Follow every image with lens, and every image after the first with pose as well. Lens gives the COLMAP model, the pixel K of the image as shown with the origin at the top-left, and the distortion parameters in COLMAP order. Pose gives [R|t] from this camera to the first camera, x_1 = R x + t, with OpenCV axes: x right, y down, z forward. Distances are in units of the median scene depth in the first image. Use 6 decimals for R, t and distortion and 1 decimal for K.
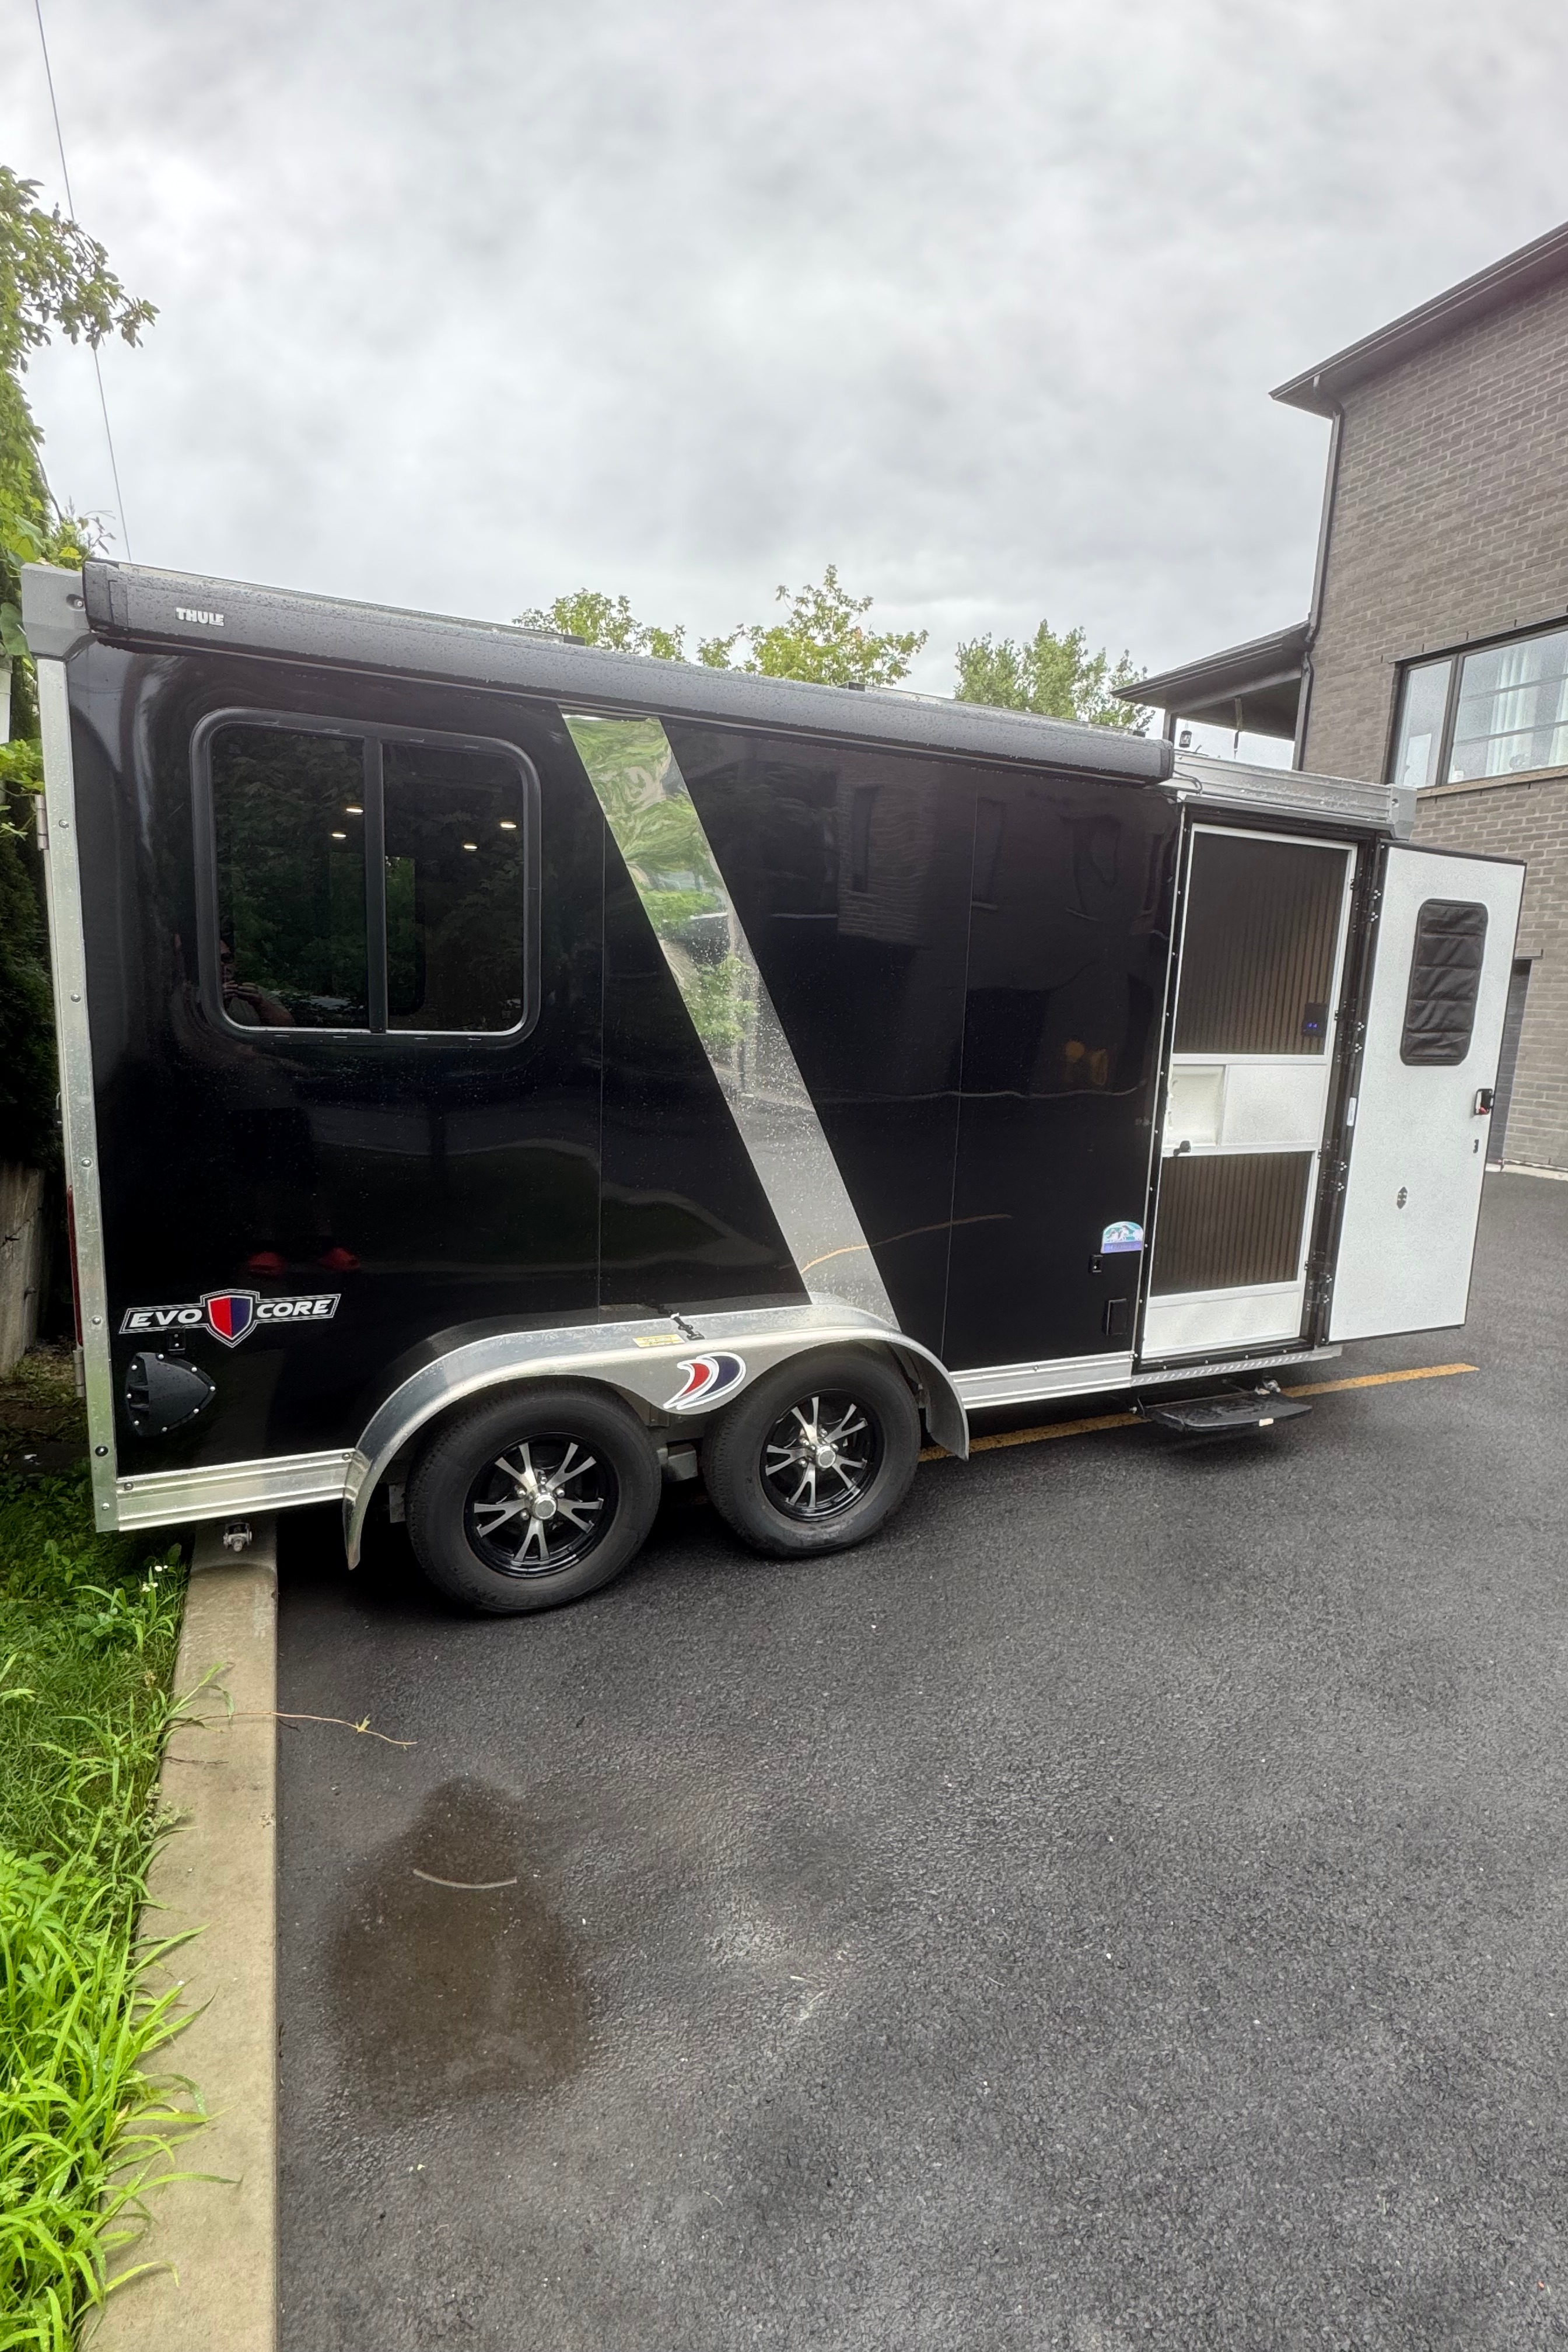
lens RADIAL K [[1161.1, 0, 784.0], [0, 1161.1, 1176.0], [0, 0, 1]] dist [-0.000563, 0.000082]
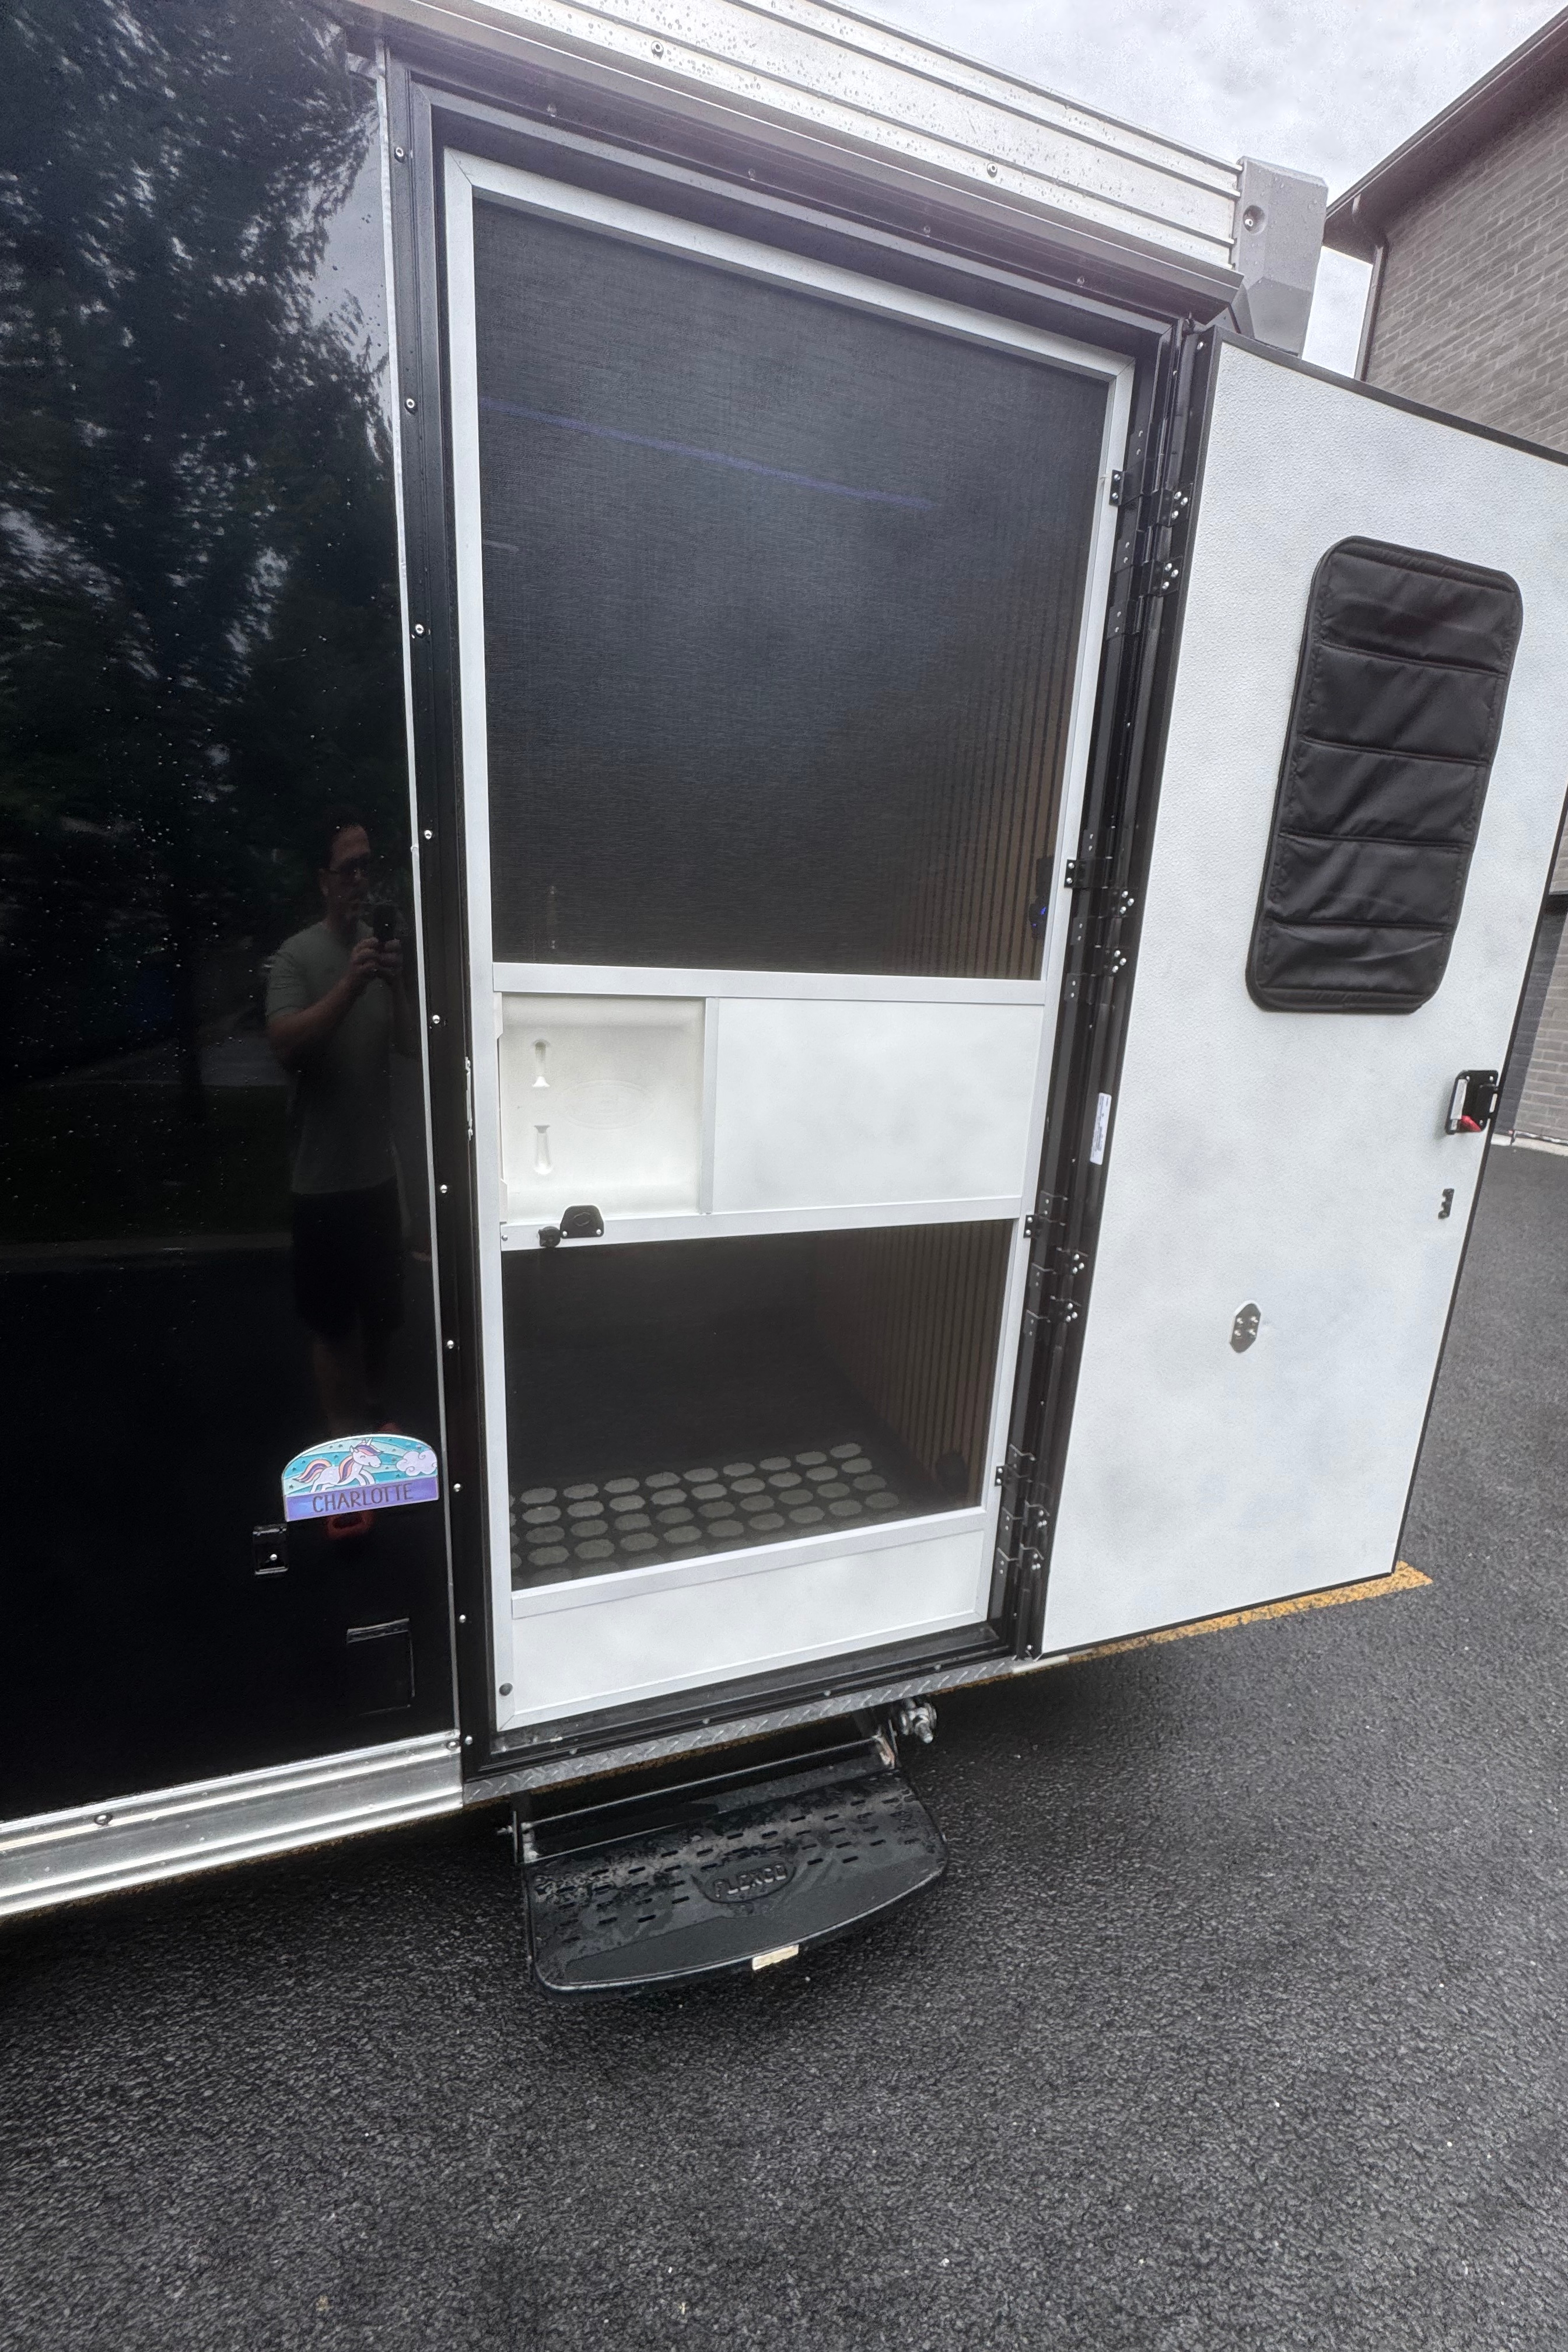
lens RADIAL K [[937.9, 0, 785.8], [0, 937.9, 1173.5], [0, 0, 1]] dist [-0.001845, -0.000583]
pose [[0.994023, 0.034442, -0.103594, 0.412151], [-0.026480, 0.996658, 0.077282, -0.061153], [0.105910, -0.074077, 0.991613, 0.668784]]
